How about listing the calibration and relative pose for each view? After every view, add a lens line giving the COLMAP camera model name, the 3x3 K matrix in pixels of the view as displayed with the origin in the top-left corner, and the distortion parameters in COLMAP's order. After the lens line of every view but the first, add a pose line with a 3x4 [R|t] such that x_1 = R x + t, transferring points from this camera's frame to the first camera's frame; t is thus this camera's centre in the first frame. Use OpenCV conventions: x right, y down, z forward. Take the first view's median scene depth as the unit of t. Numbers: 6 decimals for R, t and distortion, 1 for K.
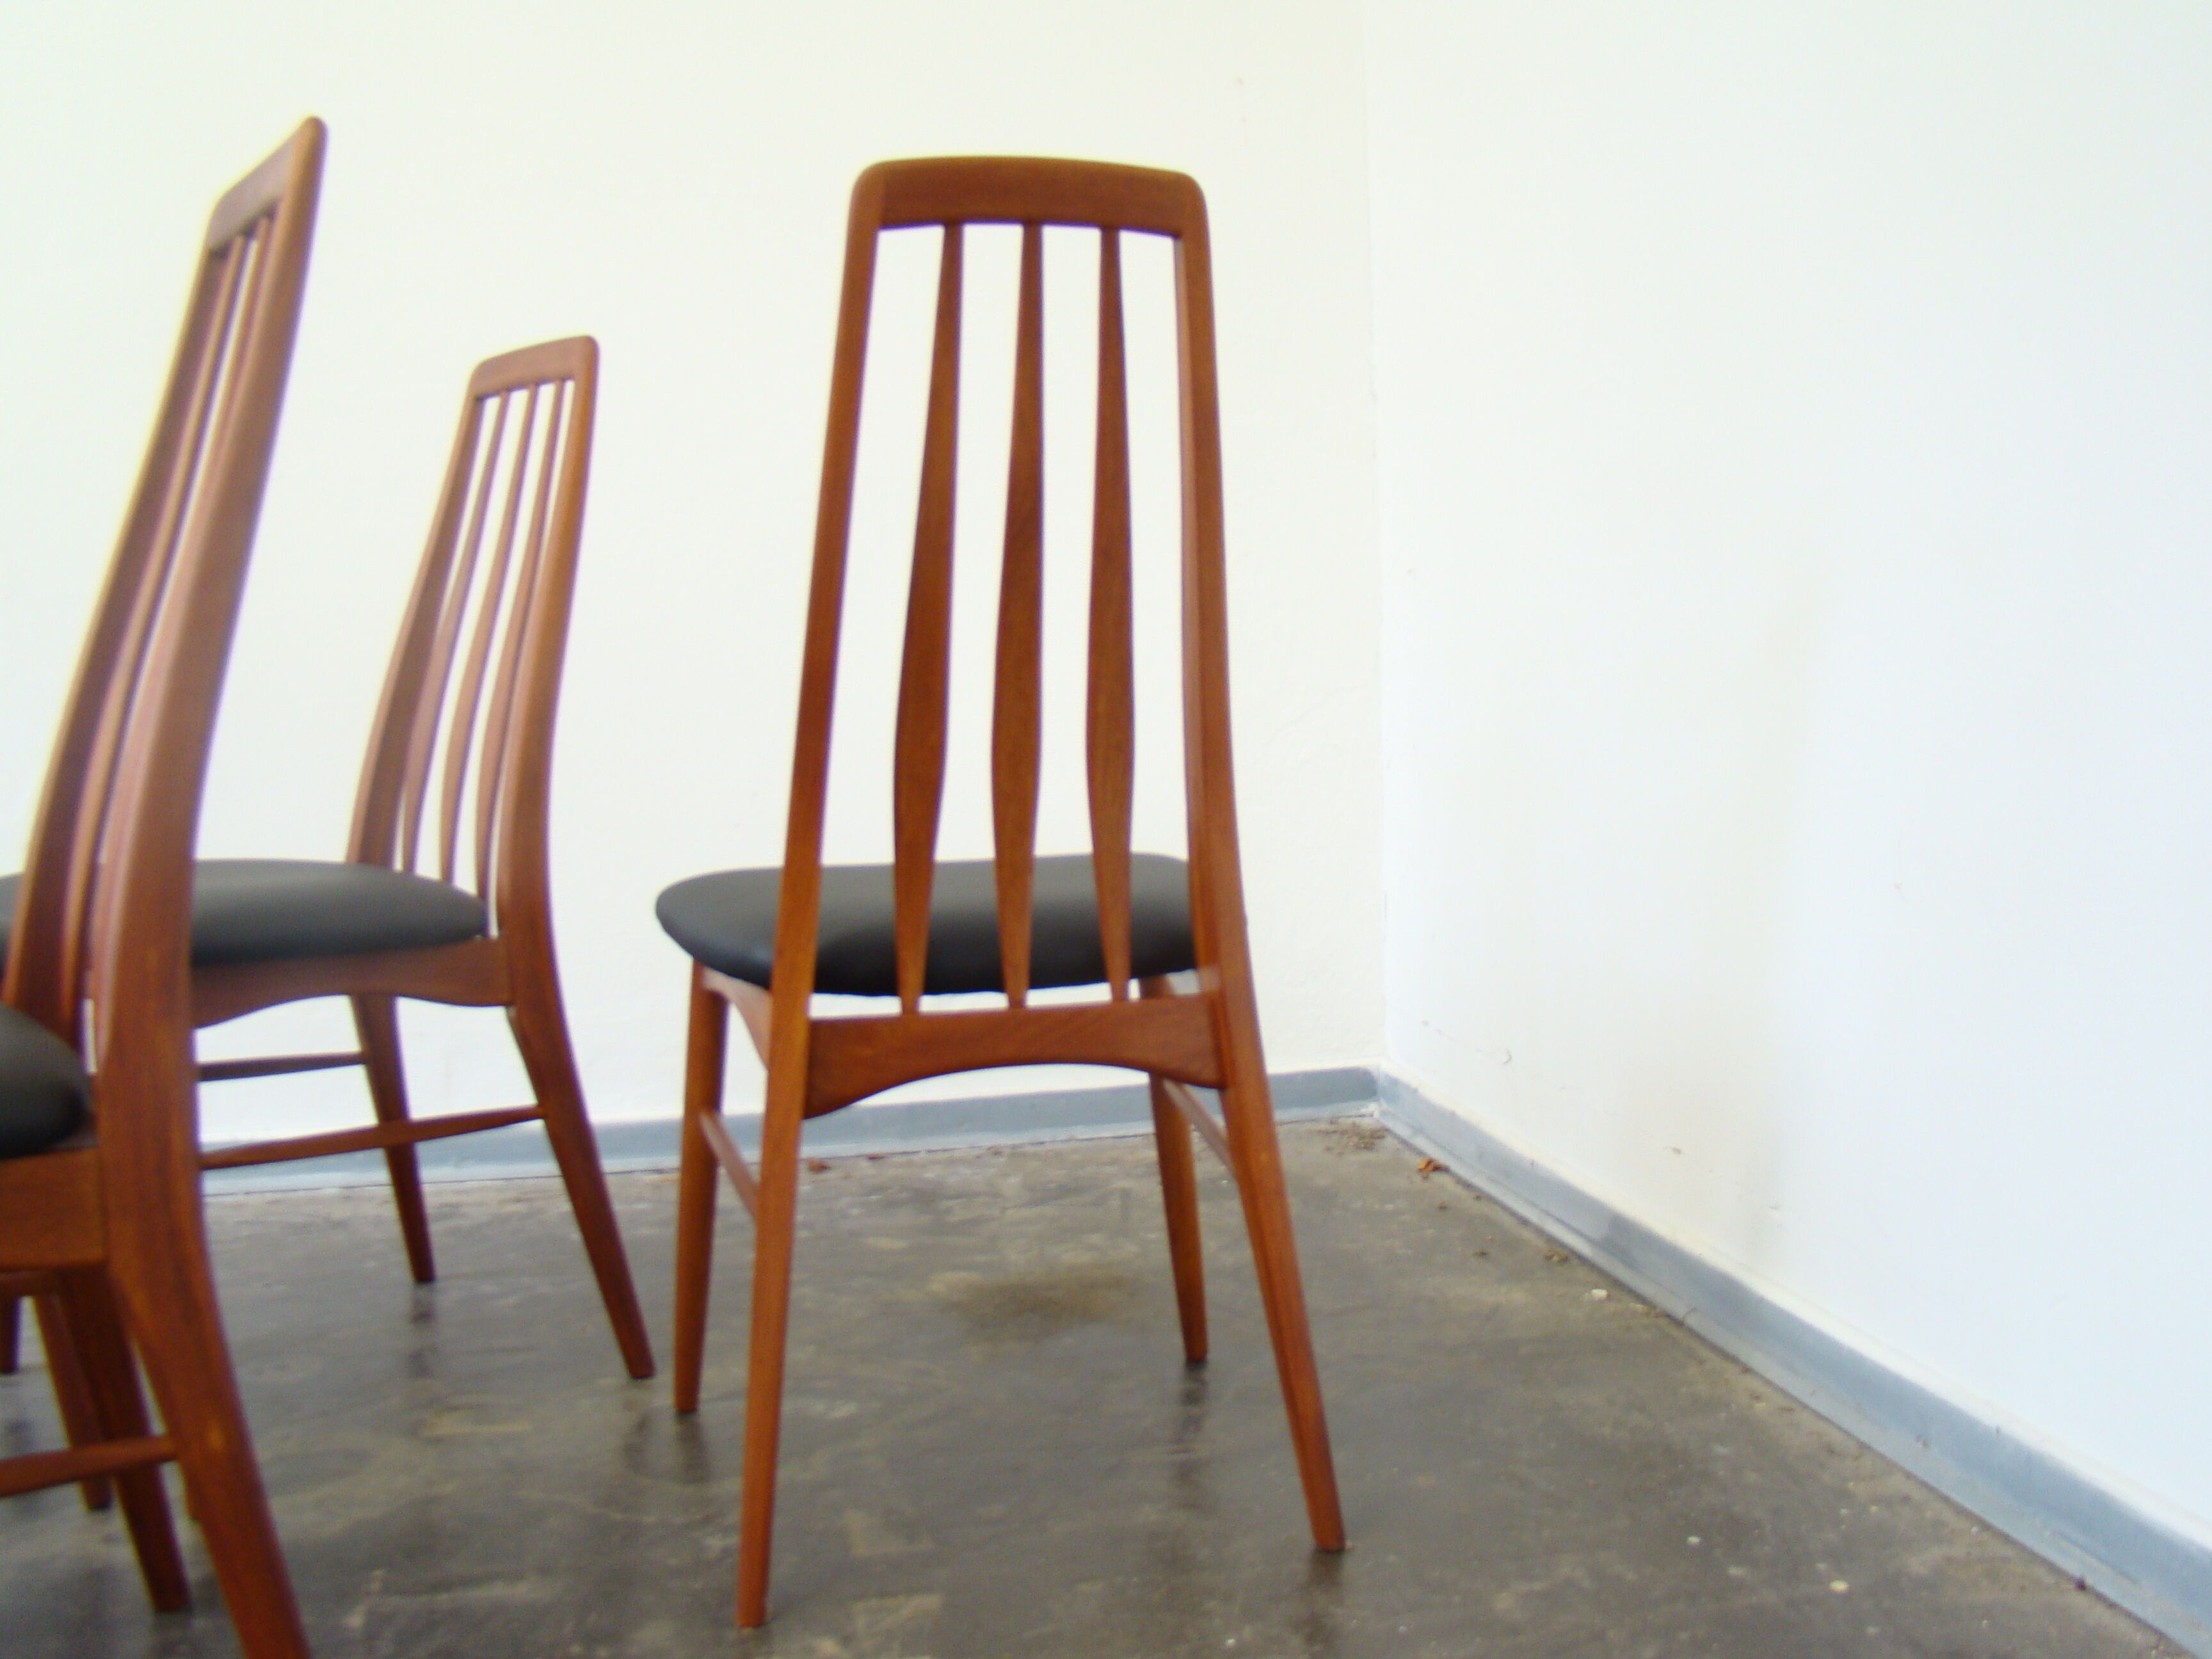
lens RADIAL K [[1910.9, 0, 1096.5], [0, 1910.9, 898.7], [0, 0, 1]] dist [-0.150437, 0.067143]
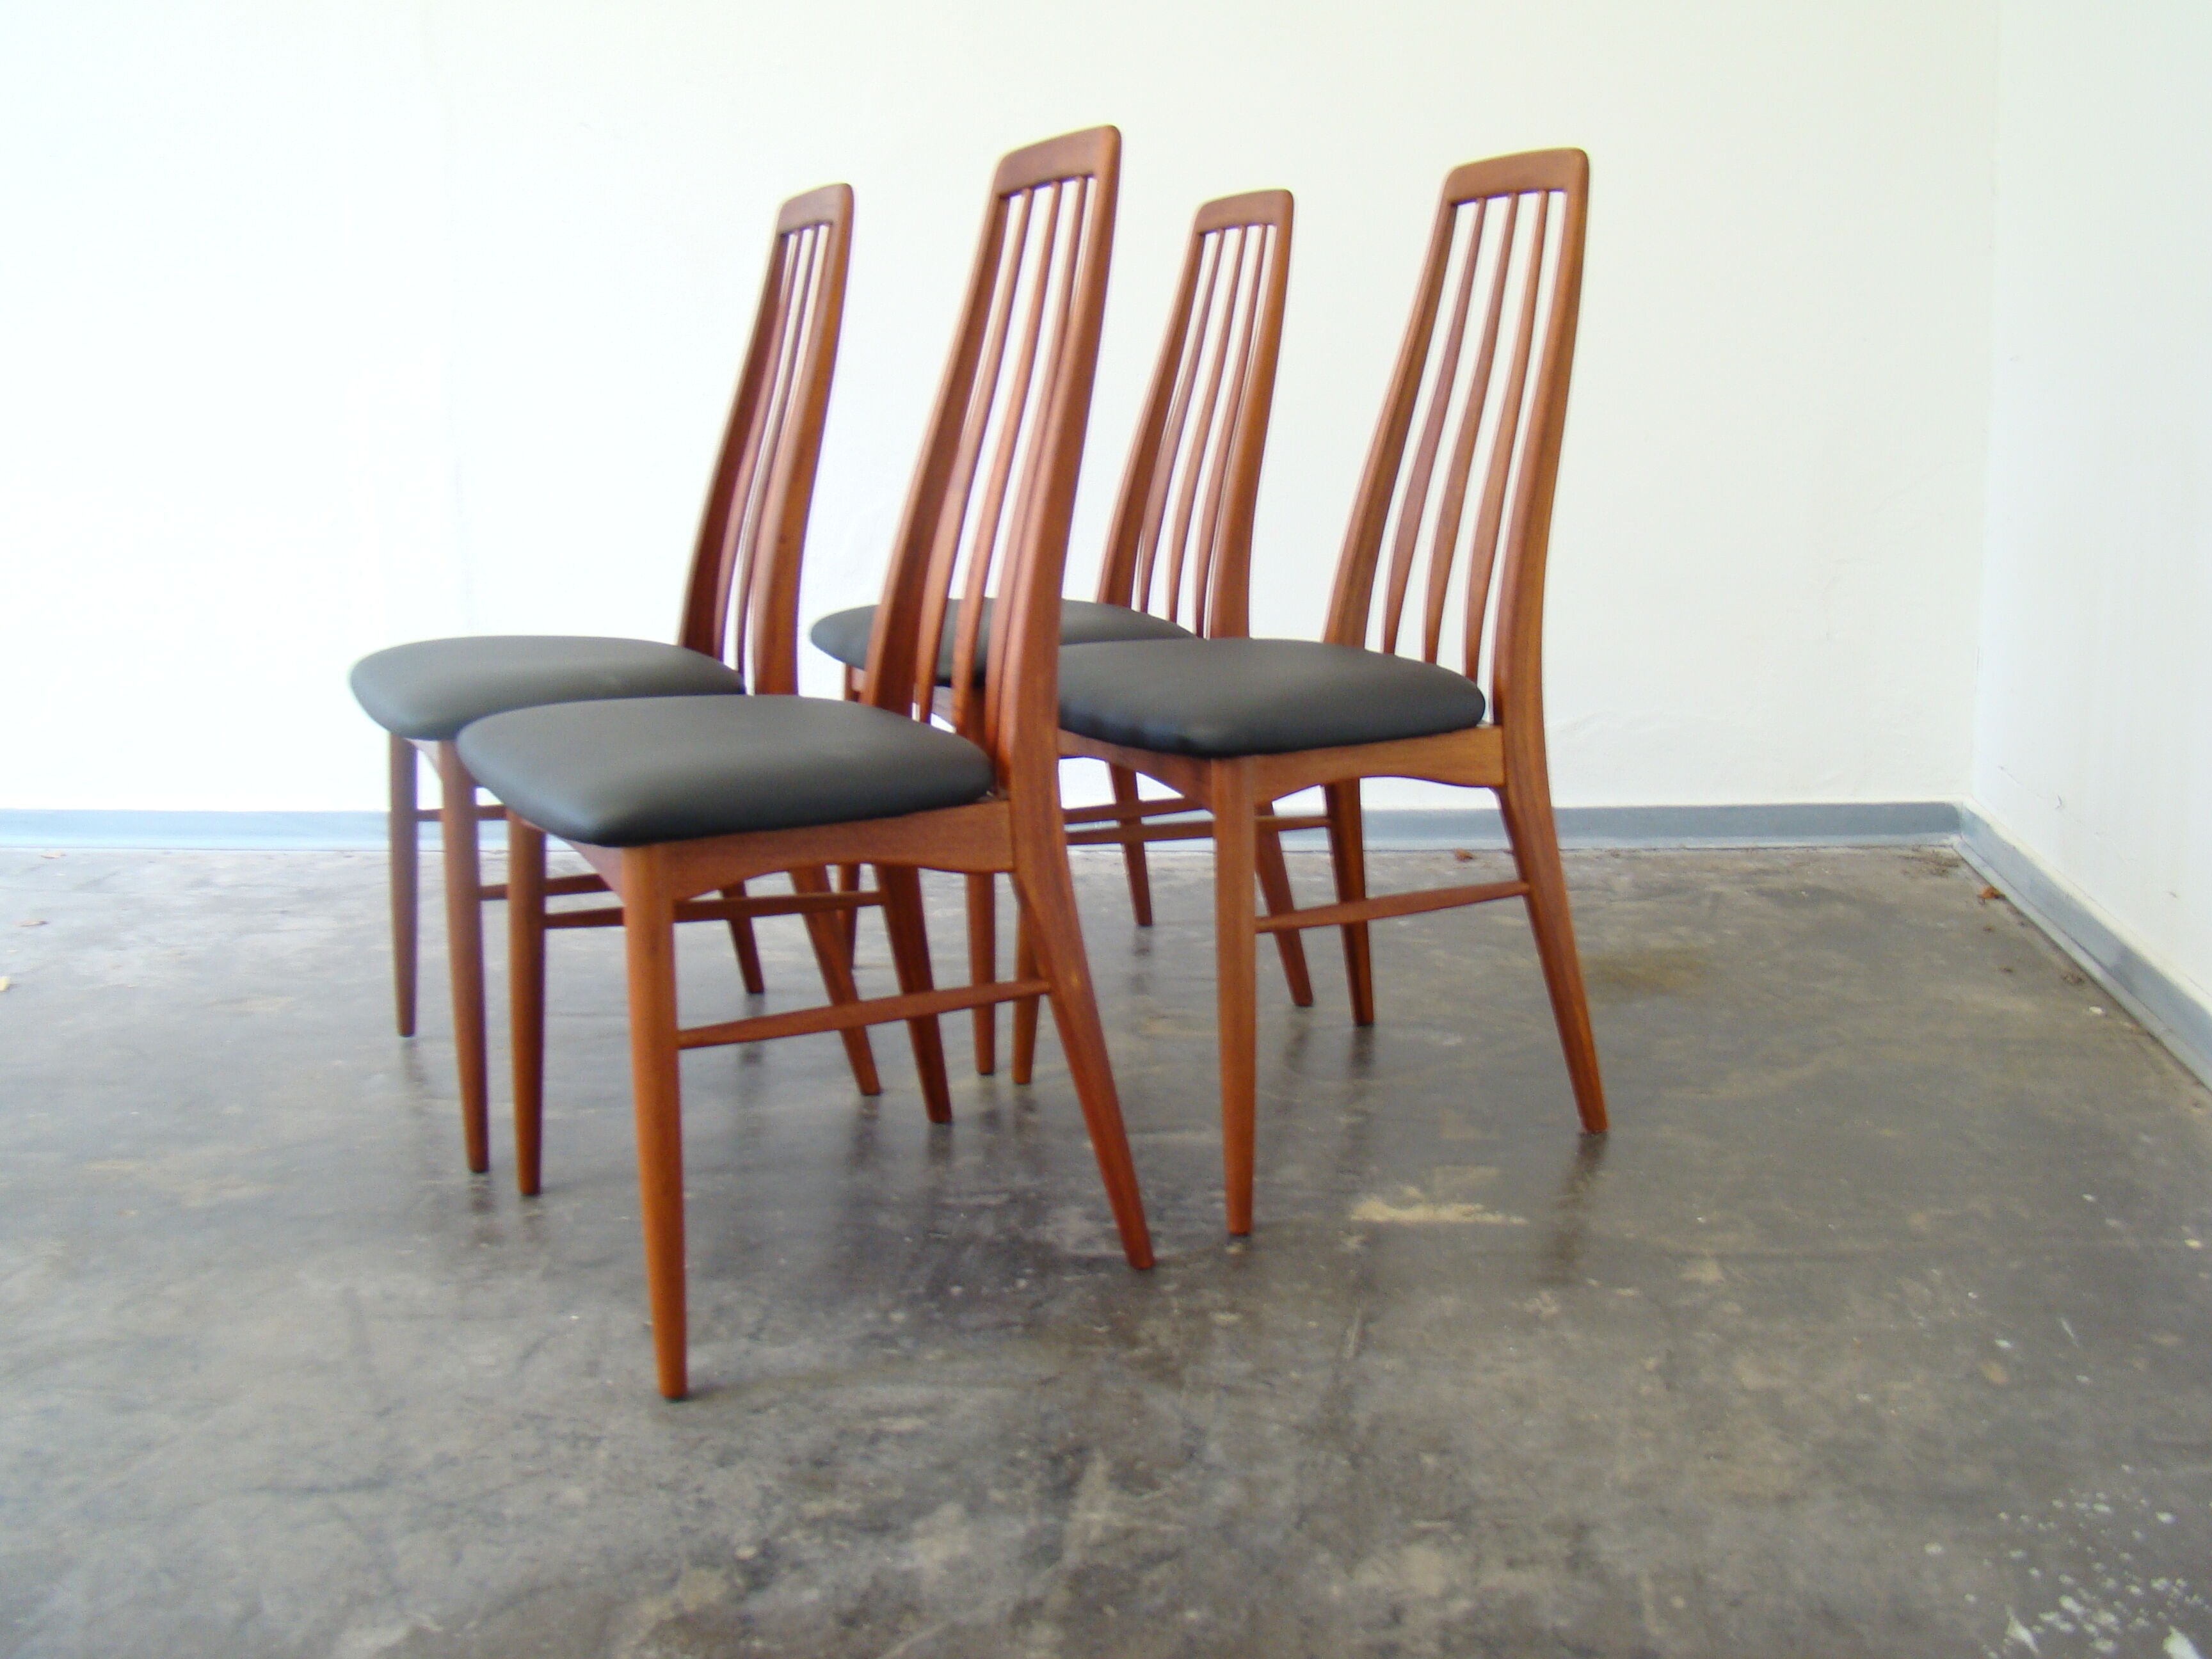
lens RADIAL K [[1910.9, 0, 1096.5], [0, 1910.9, 898.7], [0, 0, 1]] dist [-0.150437, 0.067143]
pose [[0.931694, 0.076898, -0.355011, 0.083728], [-0.019655, 0.986576, 0.162118, -0.029010], [0.362712, -0.144067, 0.920698, -0.248377]]
